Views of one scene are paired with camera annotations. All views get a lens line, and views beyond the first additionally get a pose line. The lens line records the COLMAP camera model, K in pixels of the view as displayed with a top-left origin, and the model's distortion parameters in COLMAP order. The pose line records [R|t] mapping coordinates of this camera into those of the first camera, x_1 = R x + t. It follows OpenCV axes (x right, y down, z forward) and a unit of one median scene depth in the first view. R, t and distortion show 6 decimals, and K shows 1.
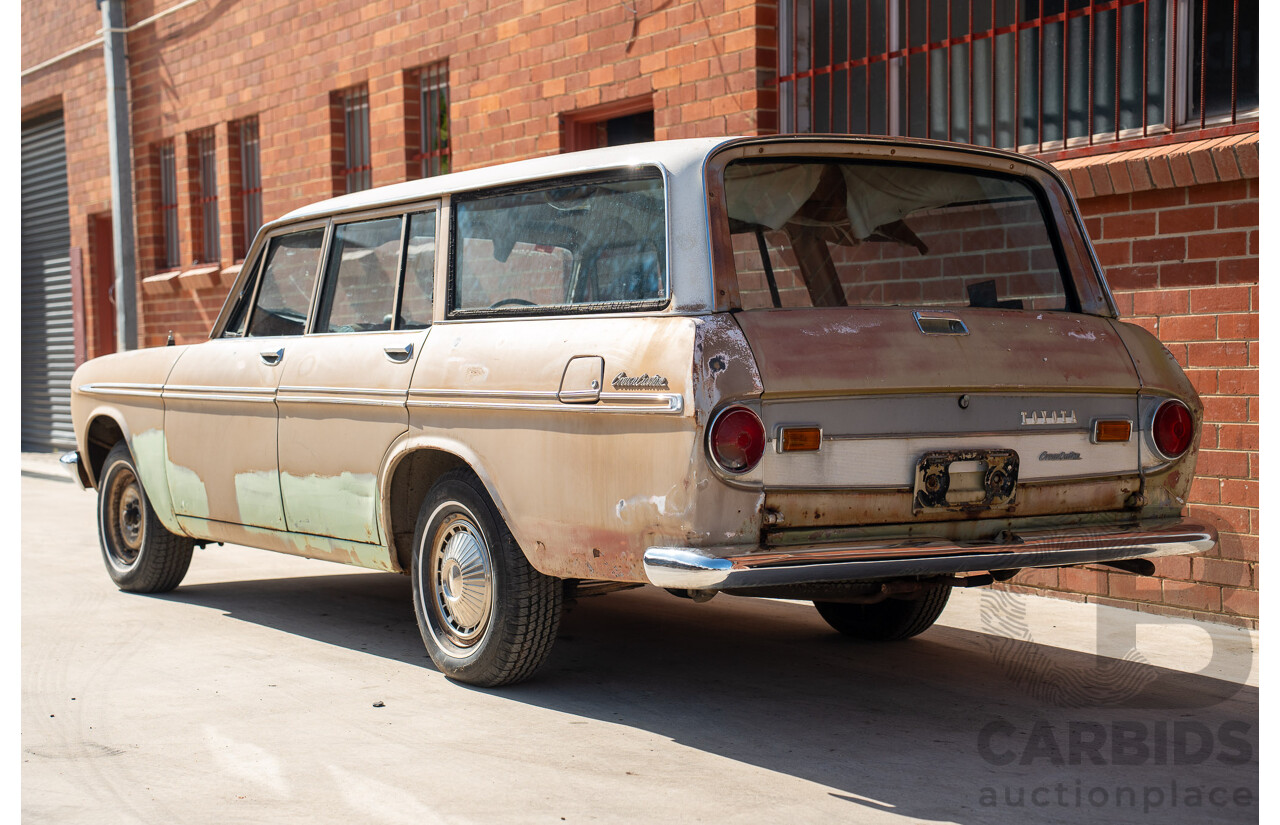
lens RADIAL K [[1969.7, 0, 613.9], [0, 1969.7, 409.3], [0, 0, 1]] dist [0.314538, 0.019435]
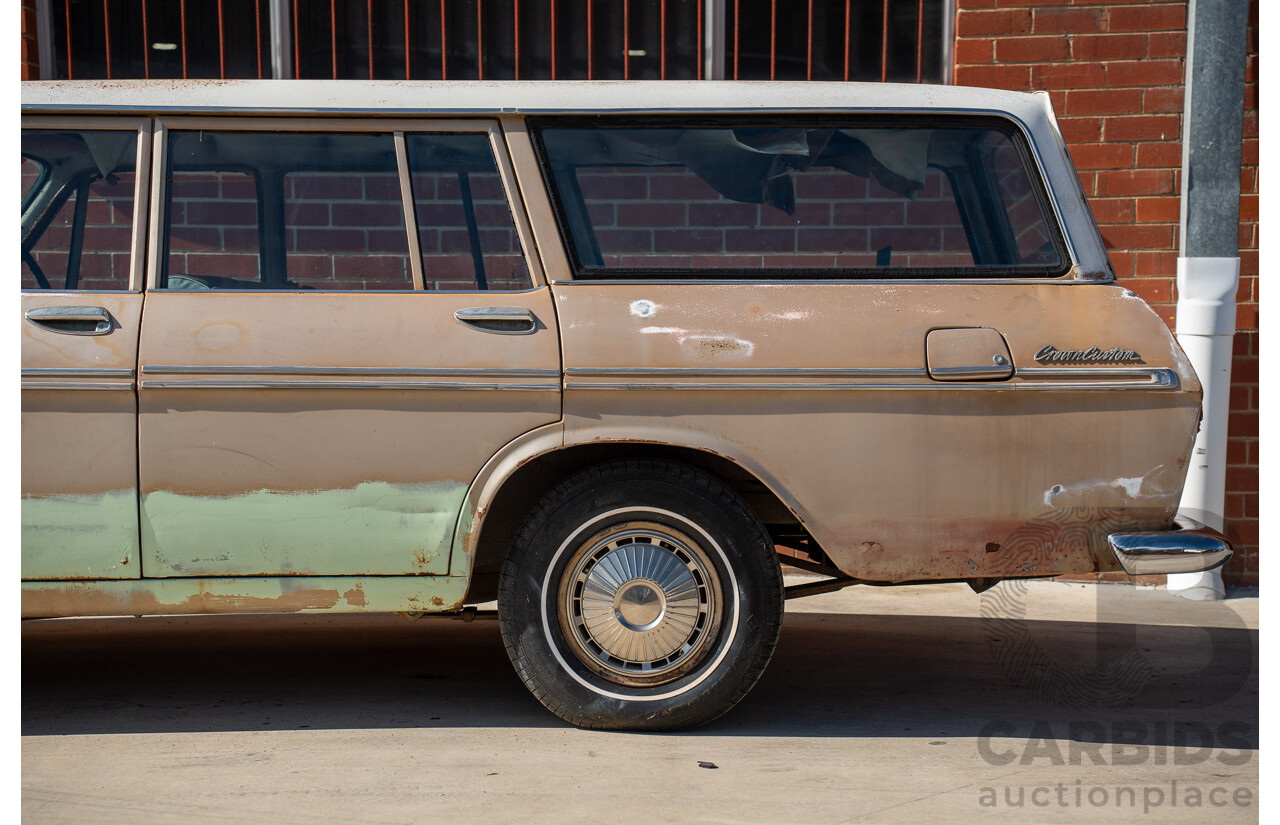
lens RADIAL K [[2265.1, 0, 640.0], [0, 2265.1, 412.5], [0, 0, 1]] dist [0.410194, 0.044441]
pose [[0.556126, -0.034948, 0.830363, -0.788750], [0.014599, 0.999372, 0.032284, -0.019916], [-0.830970, -0.005831, 0.556287, 0.458180]]
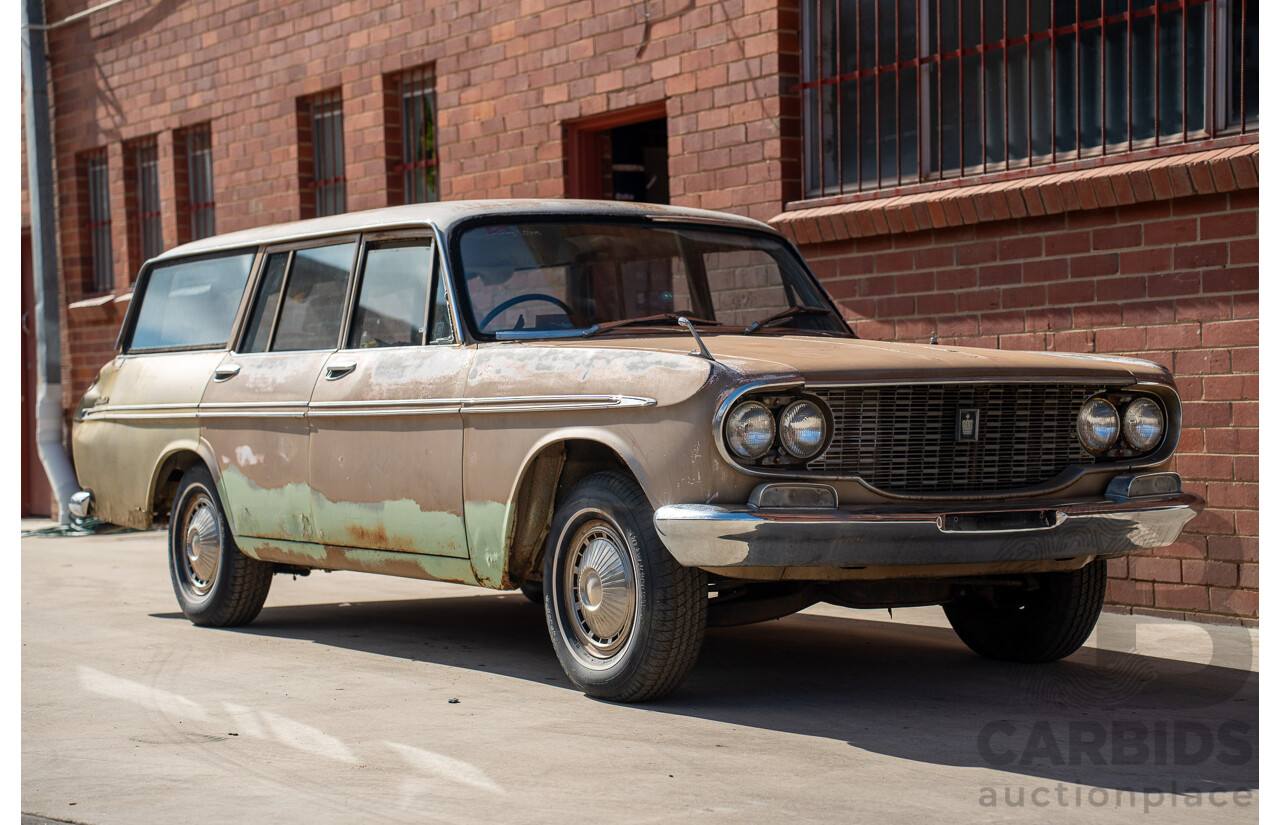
lens RADIAL K [[2302.9, 0, 640.0], [0, 2302.9, 412.5], [0, 0, 1]] dist [0.458814, 0.248612]
pose [[0.999152, -0.008484, 0.040299, -0.061761], [0.009385, 0.999709, -0.022236, 0.024796], [-0.040099, 0.022595, 0.998940, -0.176257]]
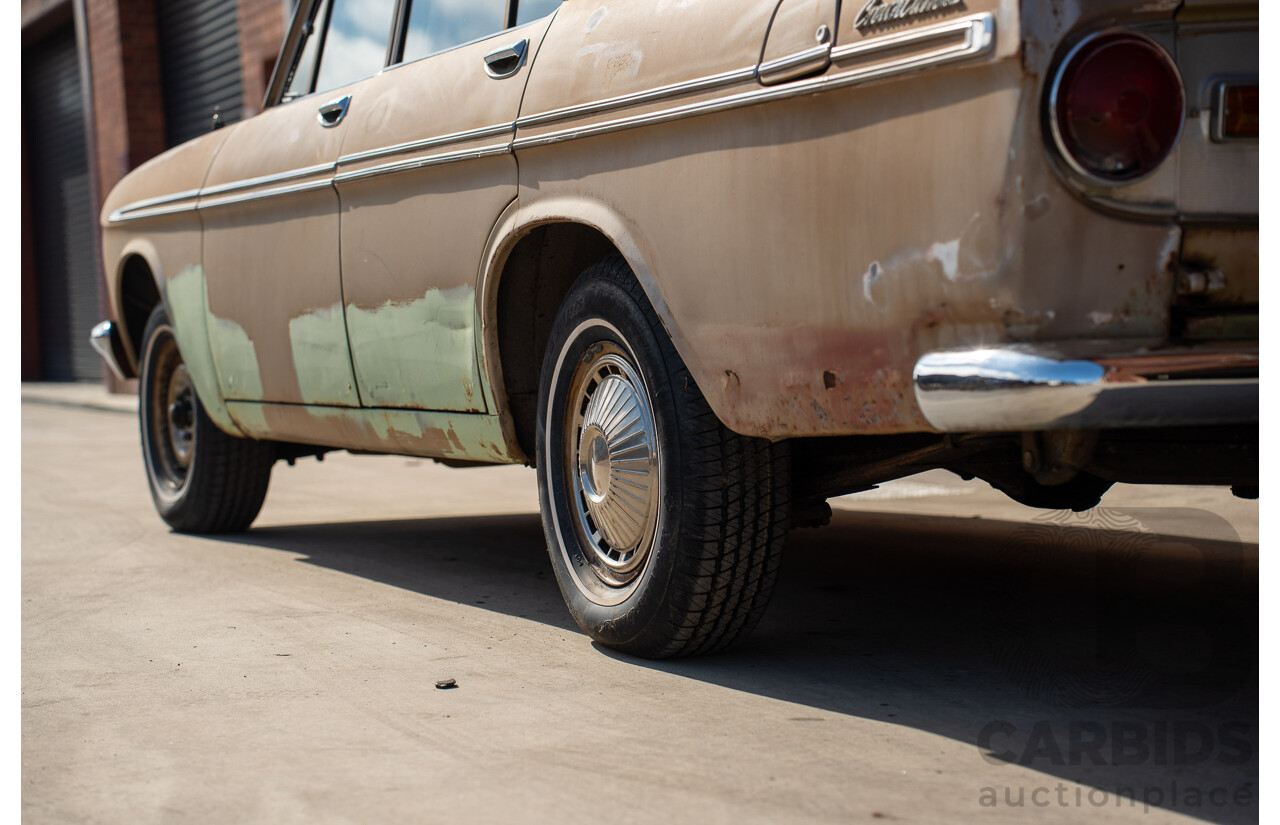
lens RADIAL K [[2498.3, 0, 640.0], [0, 2498.3, 412.5], [0, 0, 1]] dist [0.561720, 0.186695]
pose [[0.988599, -0.010322, -0.150220, 0.032146], [0.012213, 0.999857, 0.011672, 0.060286], [0.150078, -0.013374, 0.988584, 0.300413]]
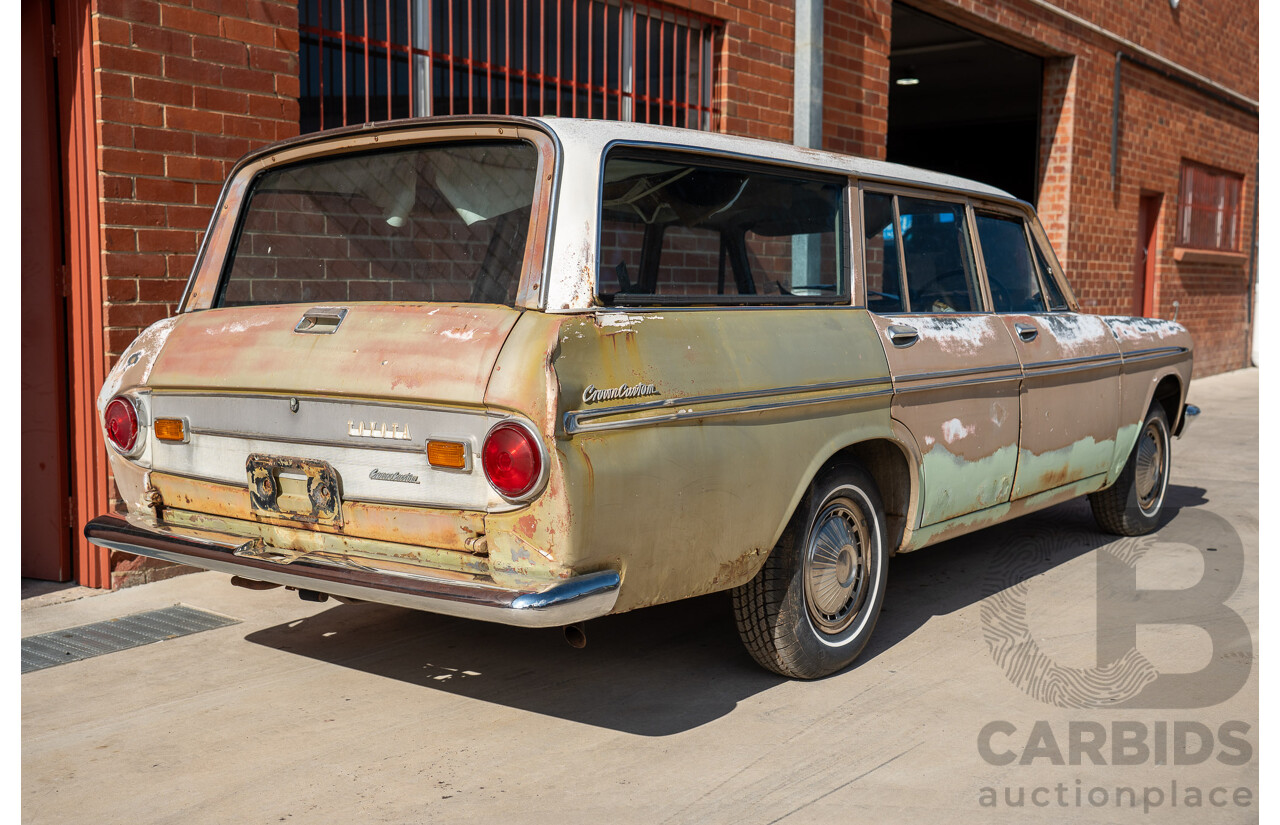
lens RADIAL K [[1307.5, 0, 613.9], [0, 1307.5, 418.2], [0, 0, 1]] dist [-0.003814, 0.163030]
pose [[-0.363002, -0.076031, 0.928681, -0.793570], [0.029156, 0.995251, 0.092877, -0.055537], [-0.931332, 0.060791, -0.359061, 1.595738]]
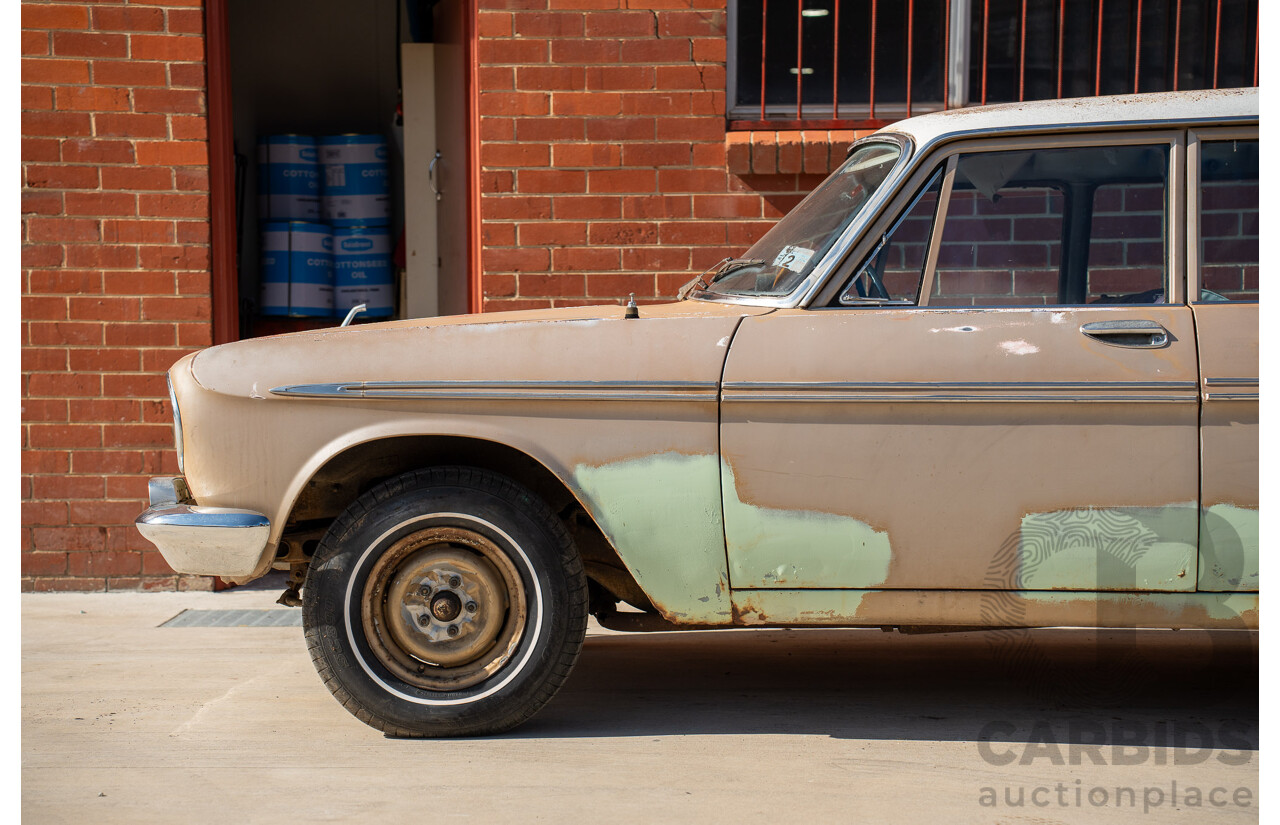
lens RADIAL K [[2191.3, 0, 640.0], [0, 2191.3, 412.5], [0, 0, 1]] dist [0.405922, 0.204160]
pose [[0.554886, -0.031951, 0.831313, -0.985603], [0.018146, 0.999489, 0.026303, -0.025281], [-0.831729, 0.000490, 0.555182, 0.798928]]
